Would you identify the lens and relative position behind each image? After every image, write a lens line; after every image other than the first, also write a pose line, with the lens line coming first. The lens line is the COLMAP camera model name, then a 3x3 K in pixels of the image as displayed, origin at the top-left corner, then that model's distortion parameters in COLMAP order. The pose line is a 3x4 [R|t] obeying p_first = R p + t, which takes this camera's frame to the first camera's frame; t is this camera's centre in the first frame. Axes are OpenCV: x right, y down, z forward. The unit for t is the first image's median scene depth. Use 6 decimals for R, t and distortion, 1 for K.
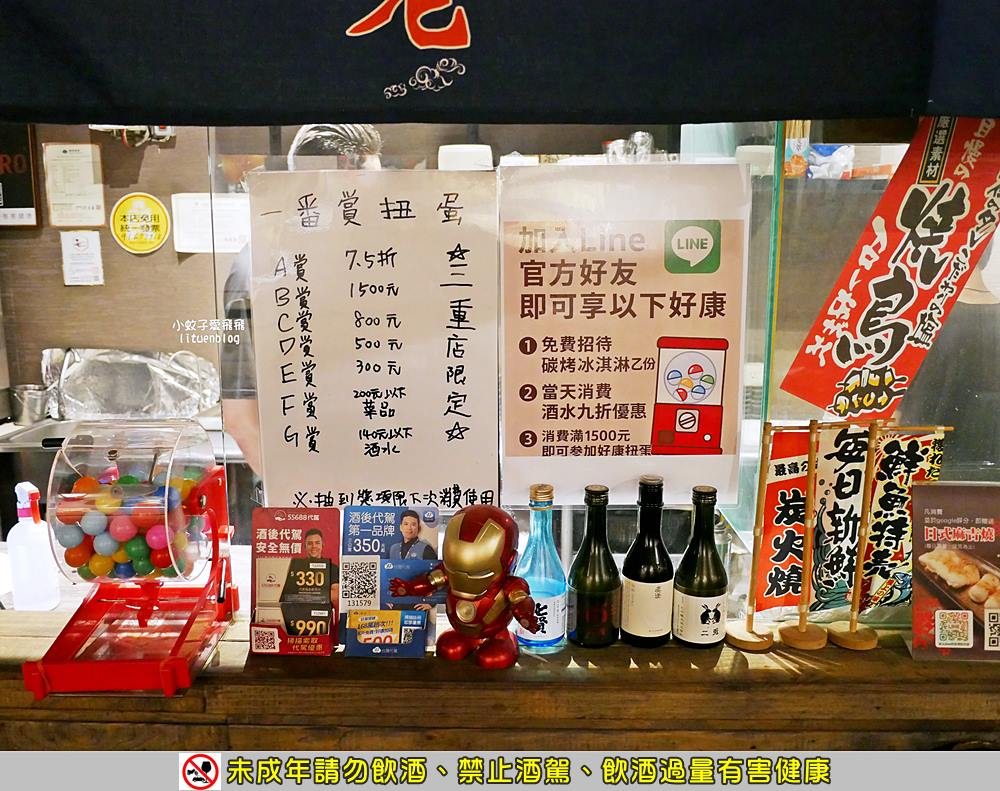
lens RADIAL K [[837.3, 0, 500.2], [0, 837.3, 378.4], [0, 0, 1]] dist [-0.028220, 0.000651]
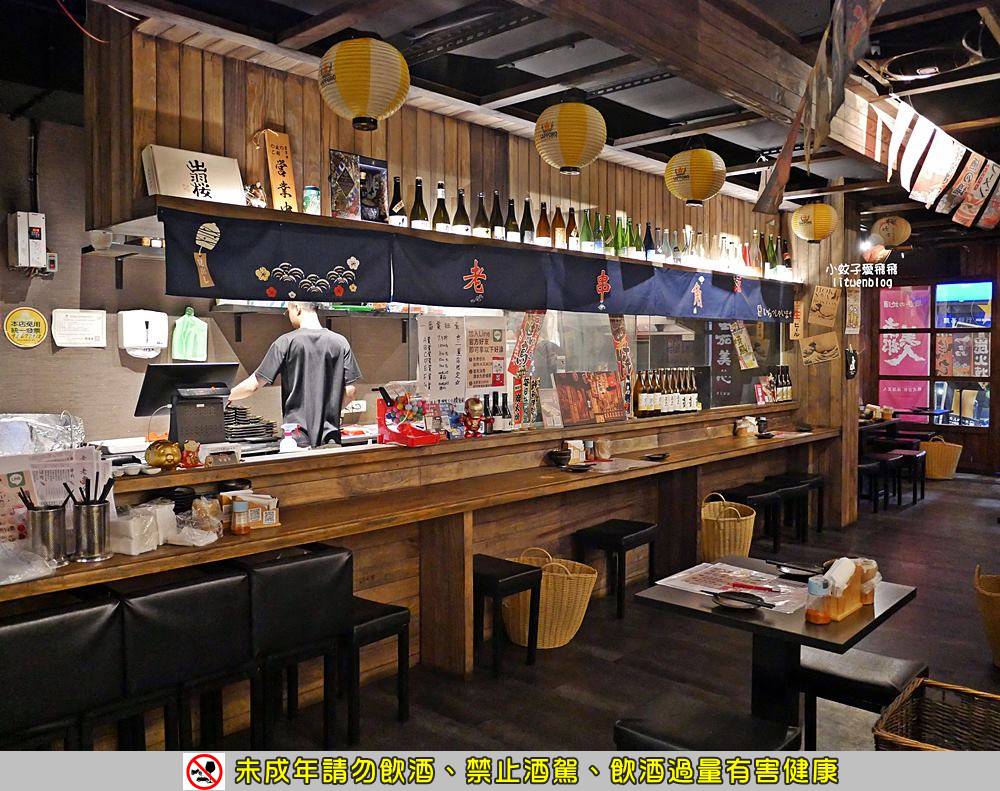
lens RADIAL K [[837.3, 0, 500.2], [0, 837.3, 378.4], [0, 0, 1]] dist [-0.028220, 0.000651]
pose [[0.673104, -0.027309, 0.739043, -2.824756], [0.127879, 0.988563, -0.079941, 0.386512], [-0.728408, 0.148317, 0.668898, -1.765102]]
